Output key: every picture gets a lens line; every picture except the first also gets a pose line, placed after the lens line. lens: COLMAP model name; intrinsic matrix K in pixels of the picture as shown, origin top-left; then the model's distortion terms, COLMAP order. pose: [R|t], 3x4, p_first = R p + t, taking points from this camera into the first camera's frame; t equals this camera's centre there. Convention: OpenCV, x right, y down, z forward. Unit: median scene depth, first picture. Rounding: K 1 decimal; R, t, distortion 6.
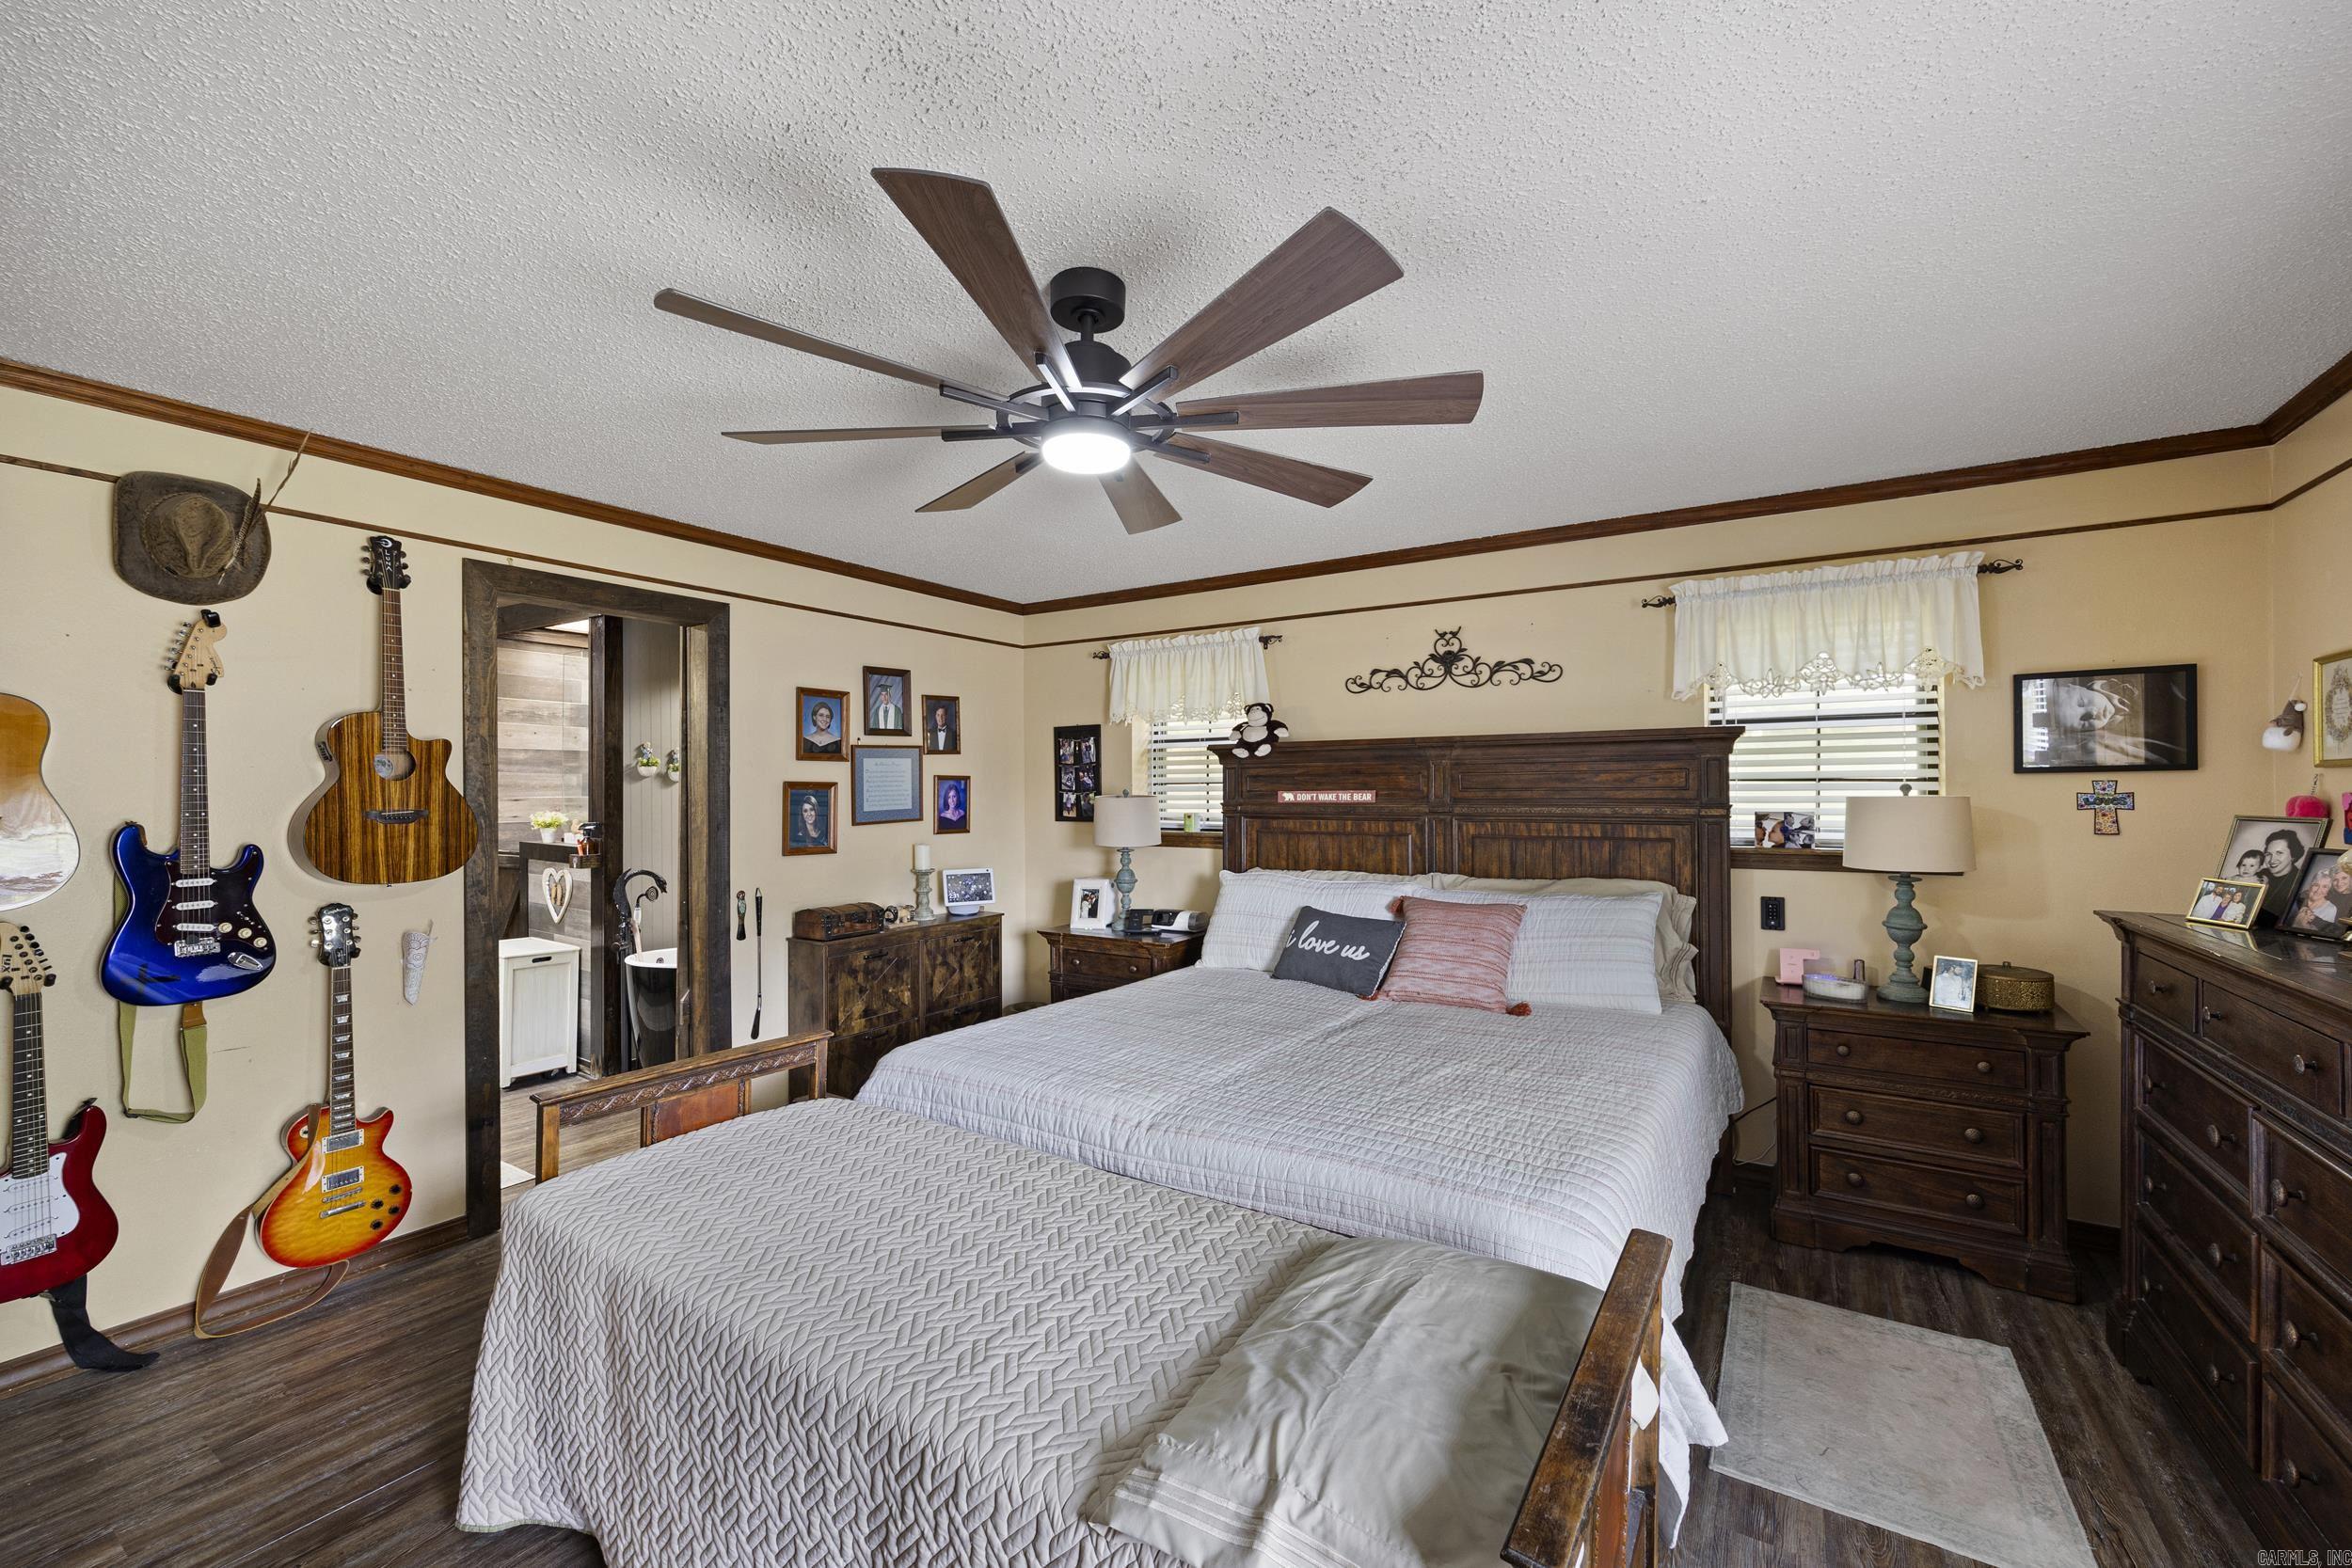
lens RADIAL K [[944.7, 0, 1173.7], [0, 944.7, 788.4], [0, 0, 1]] dist [-0.001459, 0.000136]
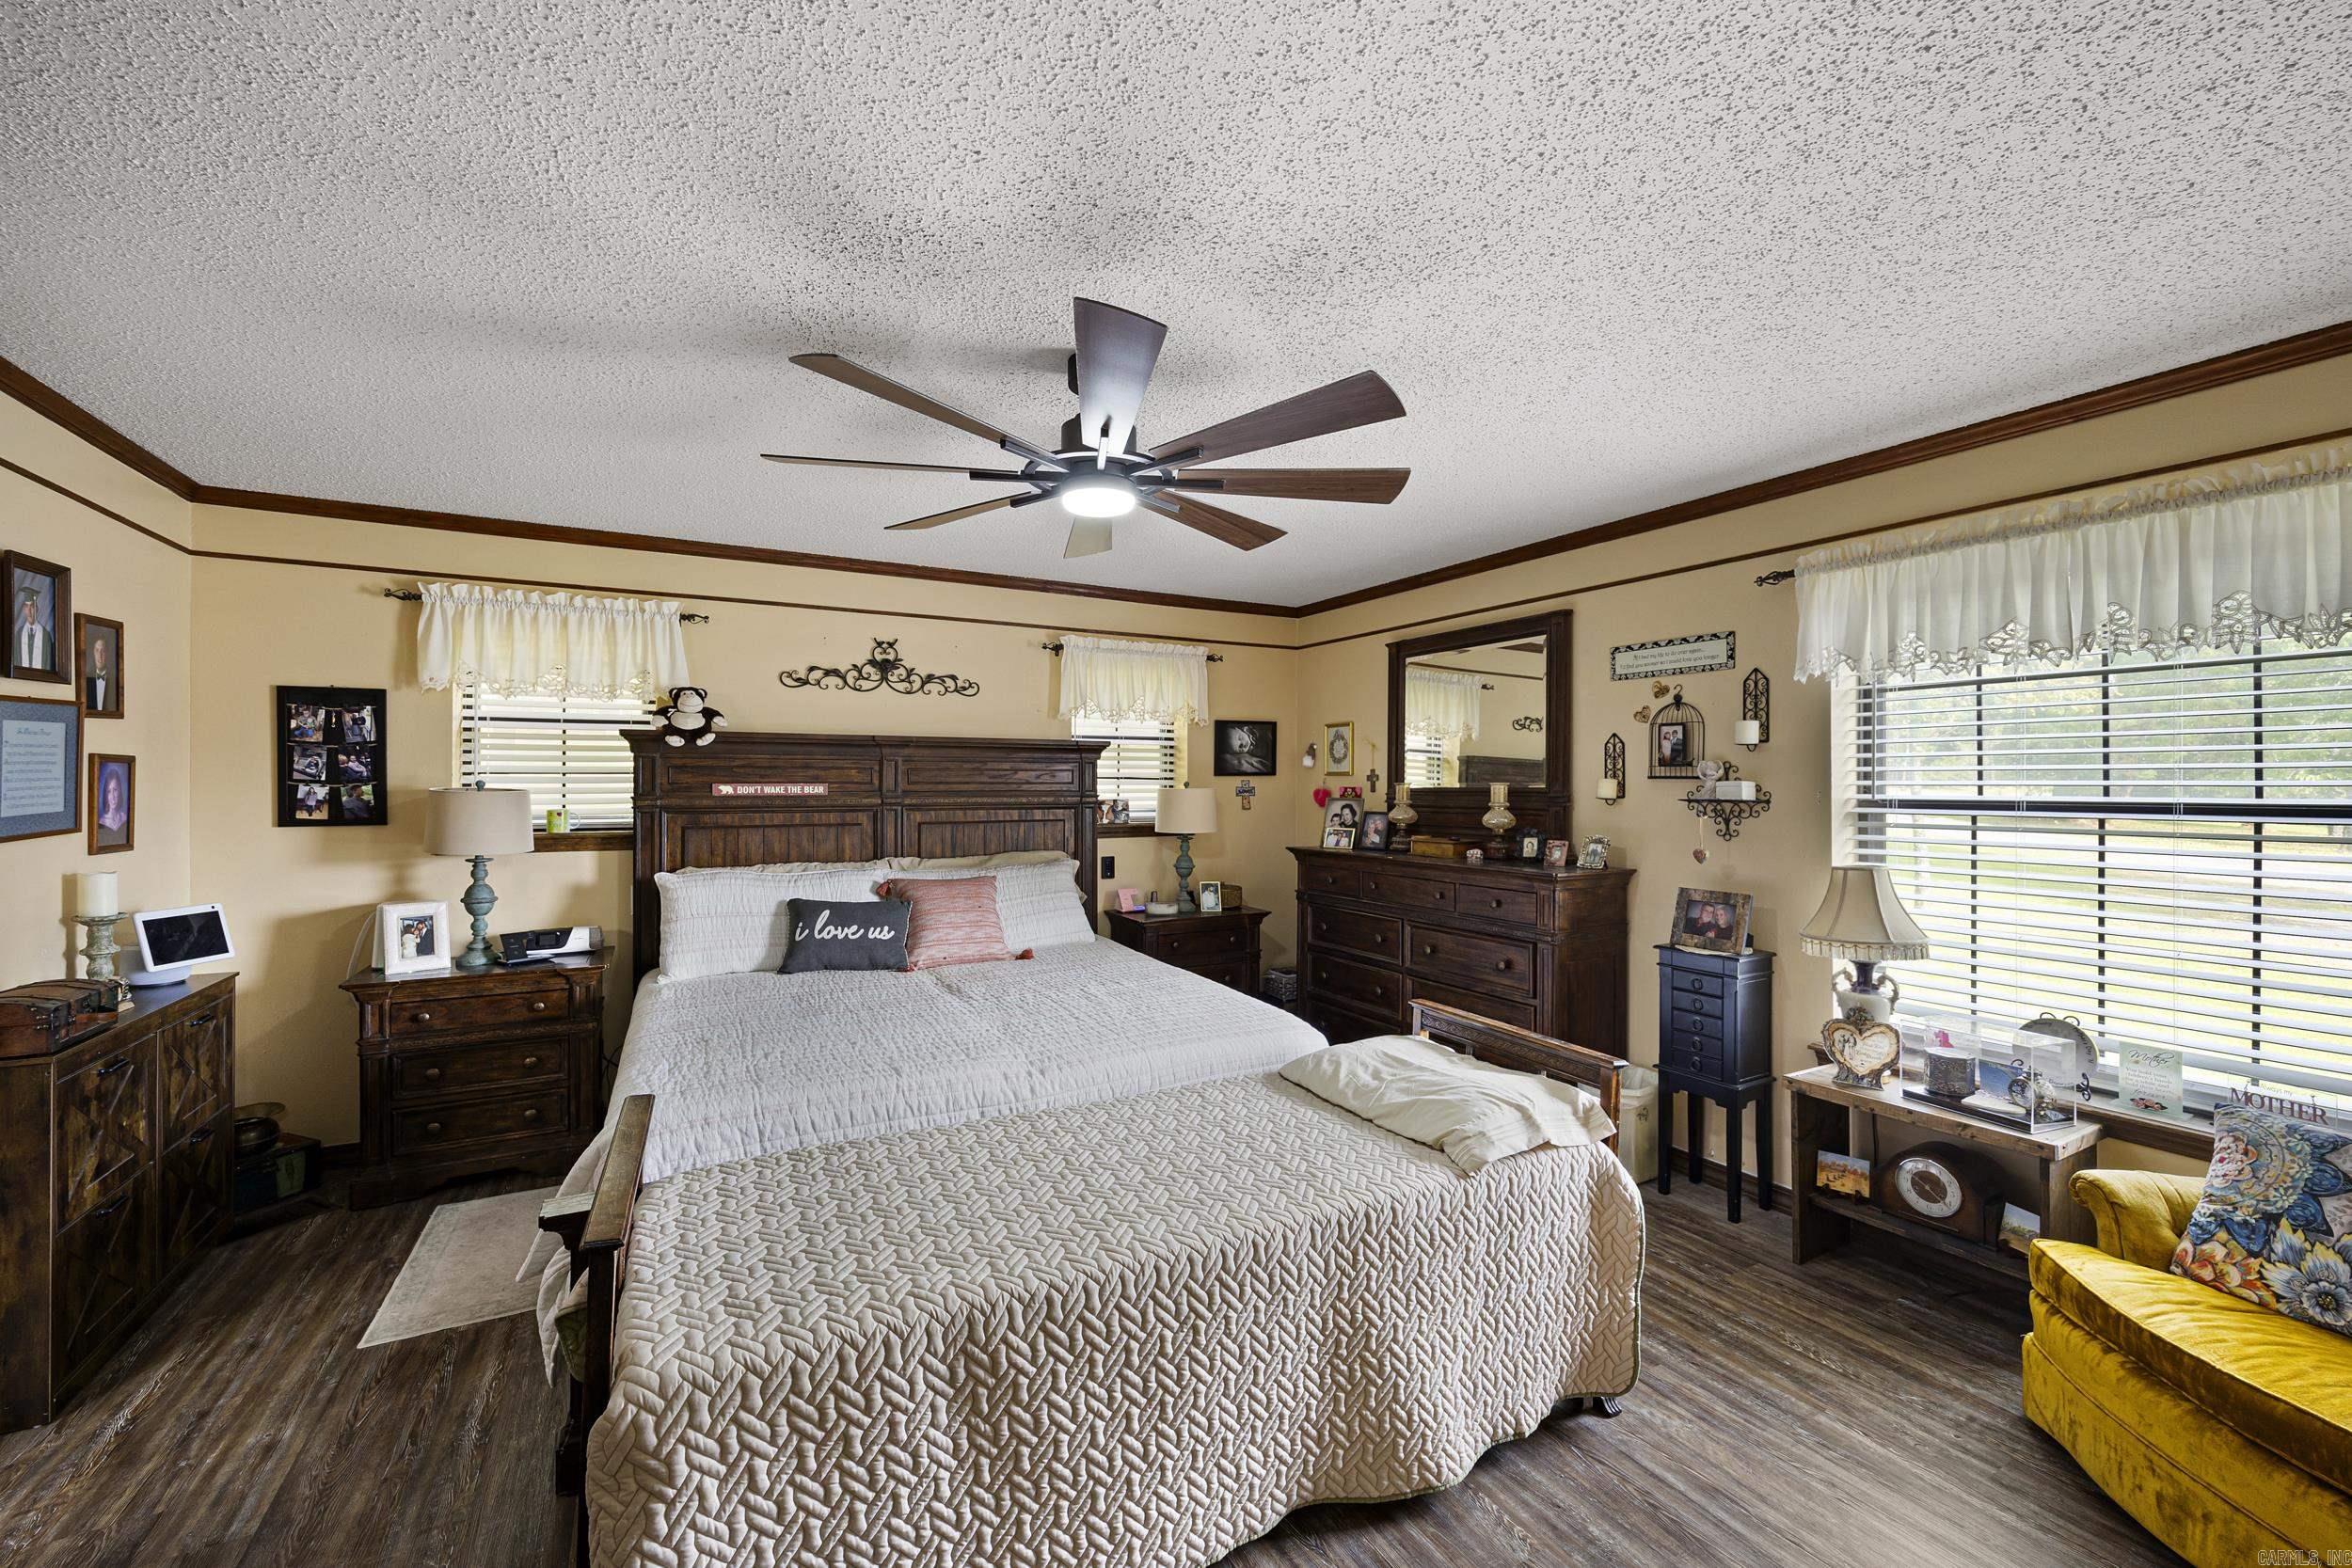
lens RADIAL K [[944.7, 0, 1173.7], [0, 944.7, 788.4], [0, 0, 1]] dist [-0.001459, 0.000136]
pose [[0.482760, 0.000398, 0.875752, -0.515620], [-0.006107, 0.999977, 0.002912, 0.002234], [-0.875731, -0.006754, 0.482752, 0.159575]]
